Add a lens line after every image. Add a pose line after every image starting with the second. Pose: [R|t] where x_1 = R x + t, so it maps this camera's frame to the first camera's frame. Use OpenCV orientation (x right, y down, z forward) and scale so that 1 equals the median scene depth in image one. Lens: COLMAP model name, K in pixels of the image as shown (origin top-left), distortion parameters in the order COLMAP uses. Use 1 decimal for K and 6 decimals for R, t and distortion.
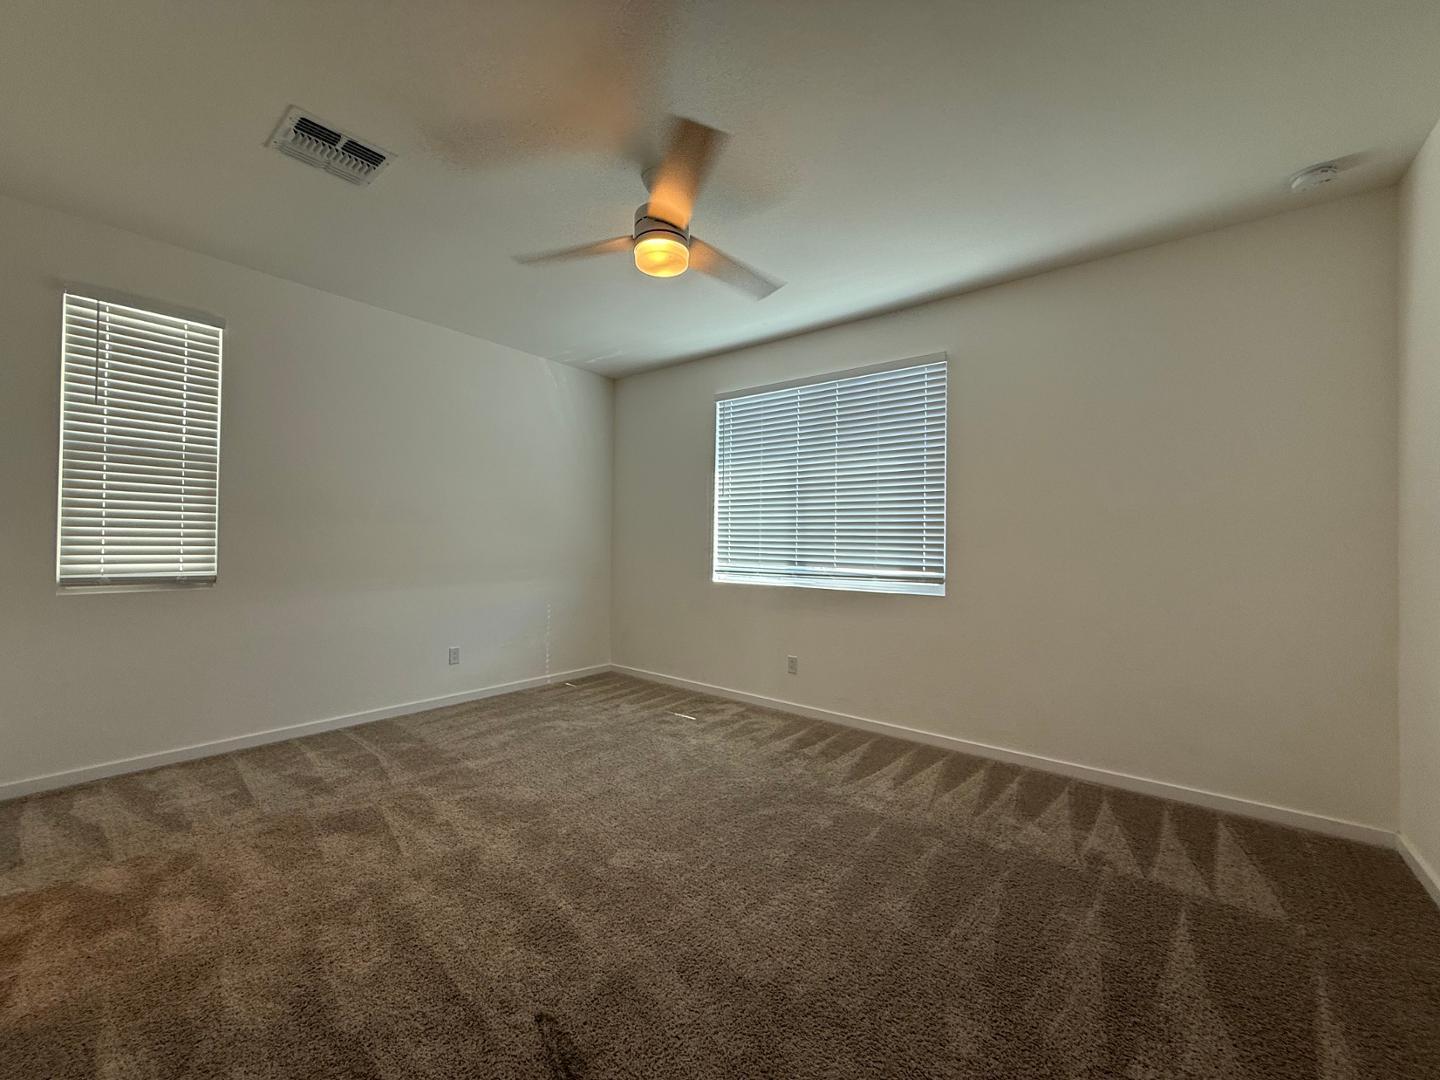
lens RADIAL K [[574.1, 0, 718.2], [0, 574.1, 541.5], [0, 0, 1]] dist [0.002597, -0.001010]
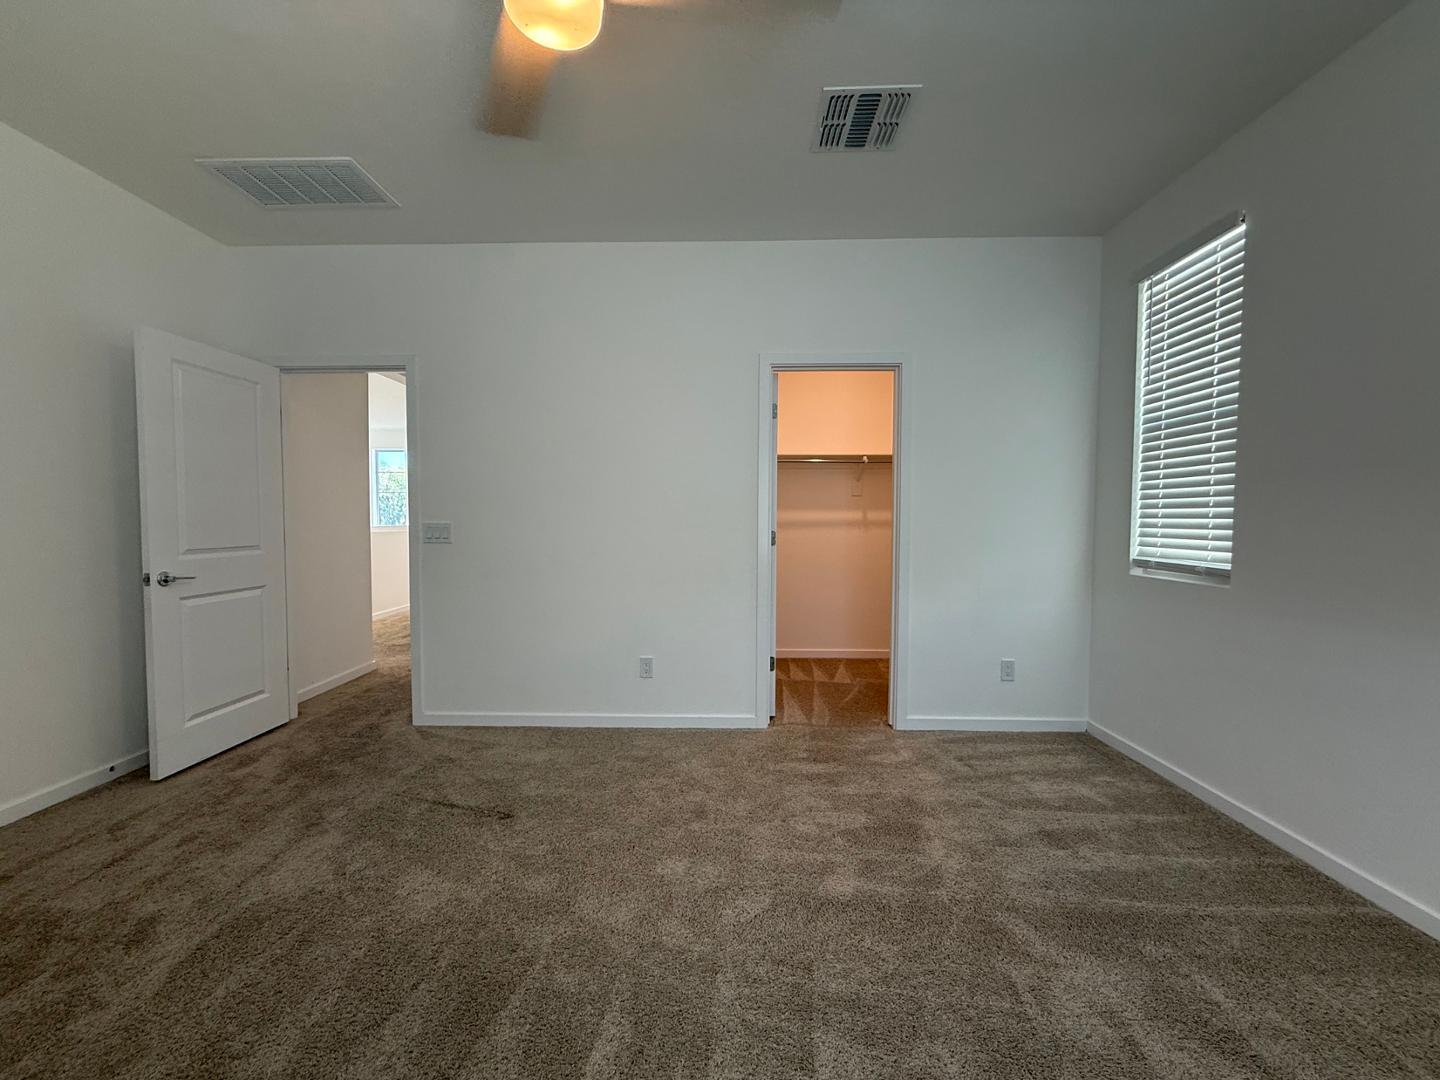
lens RADIAL K [[574.1, 0, 719.1], [0, 574.1, 542.5], [0, 0, 1]] dist [0.002597, -0.001010]
pose [[-0.801821, 0.009165, -0.597494, 0.090821], [-0.008587, 0.999602, 0.026857, 0.011508], [0.597503, 0.026665, -0.801423, 1.340738]]
